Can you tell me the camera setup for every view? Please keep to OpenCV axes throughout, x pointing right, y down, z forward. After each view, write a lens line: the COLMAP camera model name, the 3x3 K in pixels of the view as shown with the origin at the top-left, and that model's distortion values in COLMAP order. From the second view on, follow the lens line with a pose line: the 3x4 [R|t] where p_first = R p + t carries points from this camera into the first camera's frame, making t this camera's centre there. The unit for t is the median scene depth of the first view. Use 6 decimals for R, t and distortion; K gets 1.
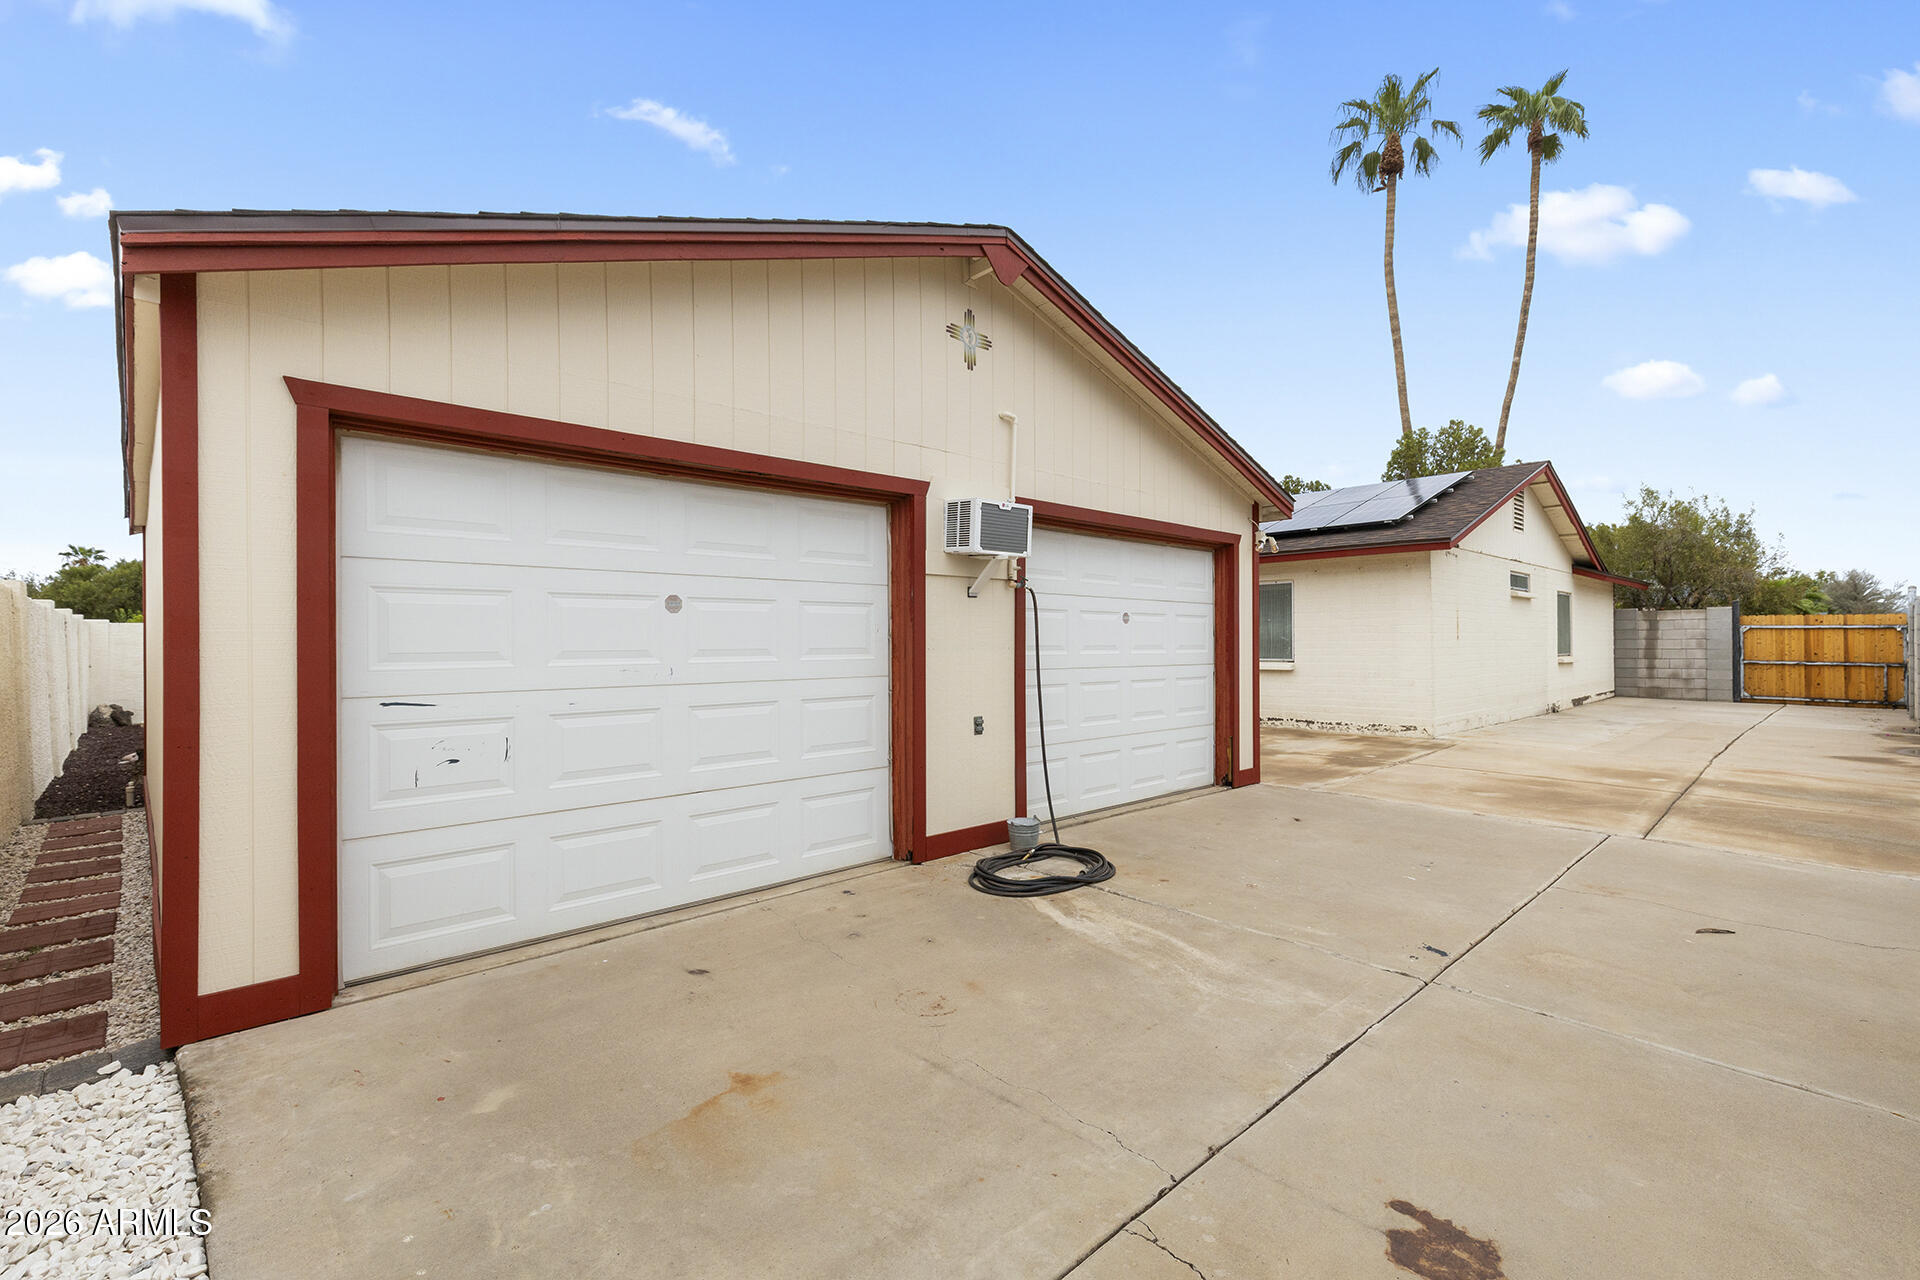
lens RADIAL K [[835.4, 0, 960.0], [0, 835.4, 640.0], [0, 0, 1]] dist [0.000632, 0.000000]
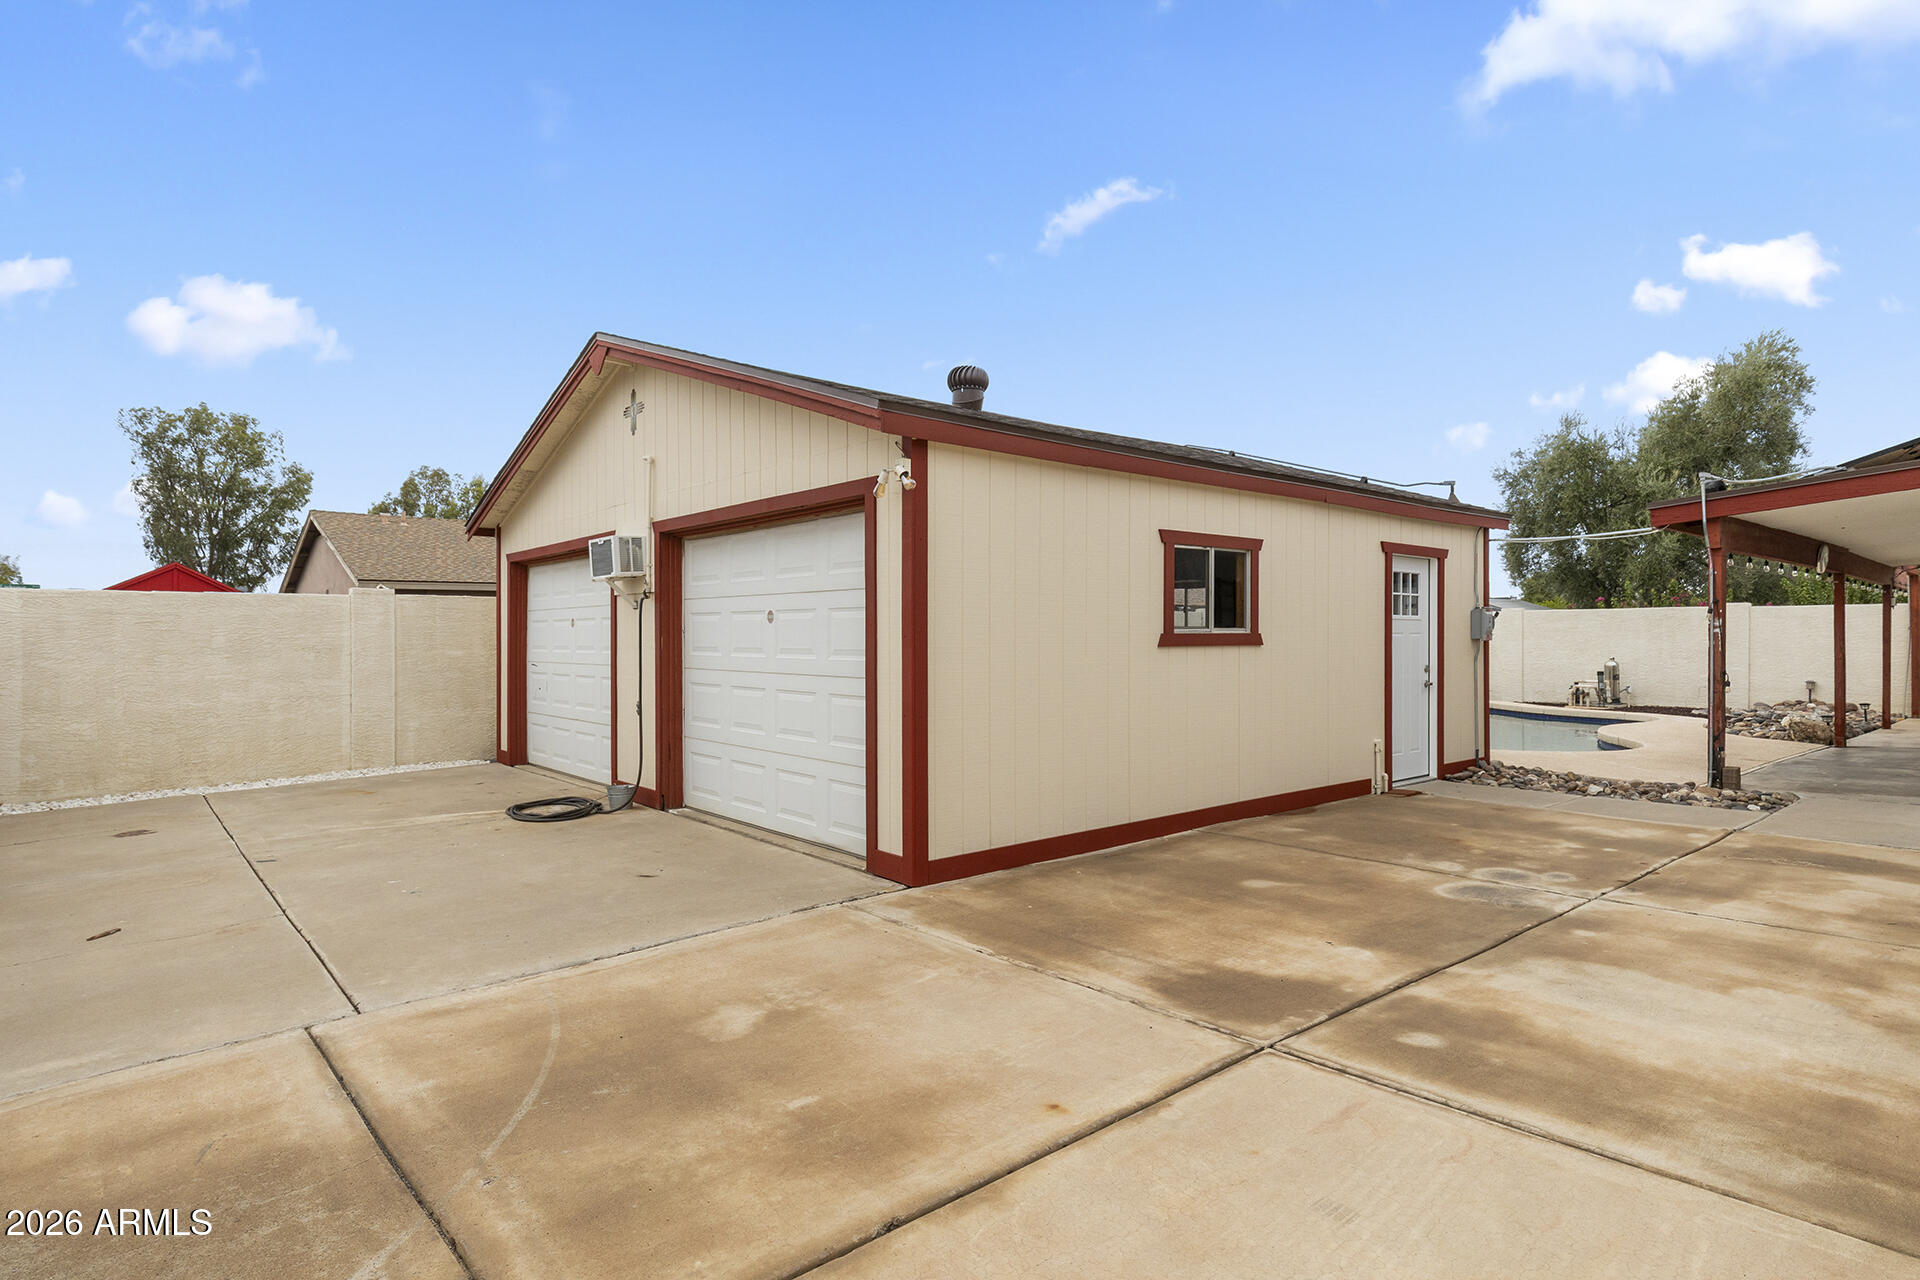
lens RADIAL K [[1022.6, 0, 940.9], [0, 1022.6, 641.5], [0, 0, 1]] dist [0.003093, 0.000612]
pose [[-0.036770, -0.001058, -0.999323, 1.293853], [-0.001651, 0.999998, -0.000997, 0.000155], [0.999322, 0.001613, -0.036772, 1.256259]]
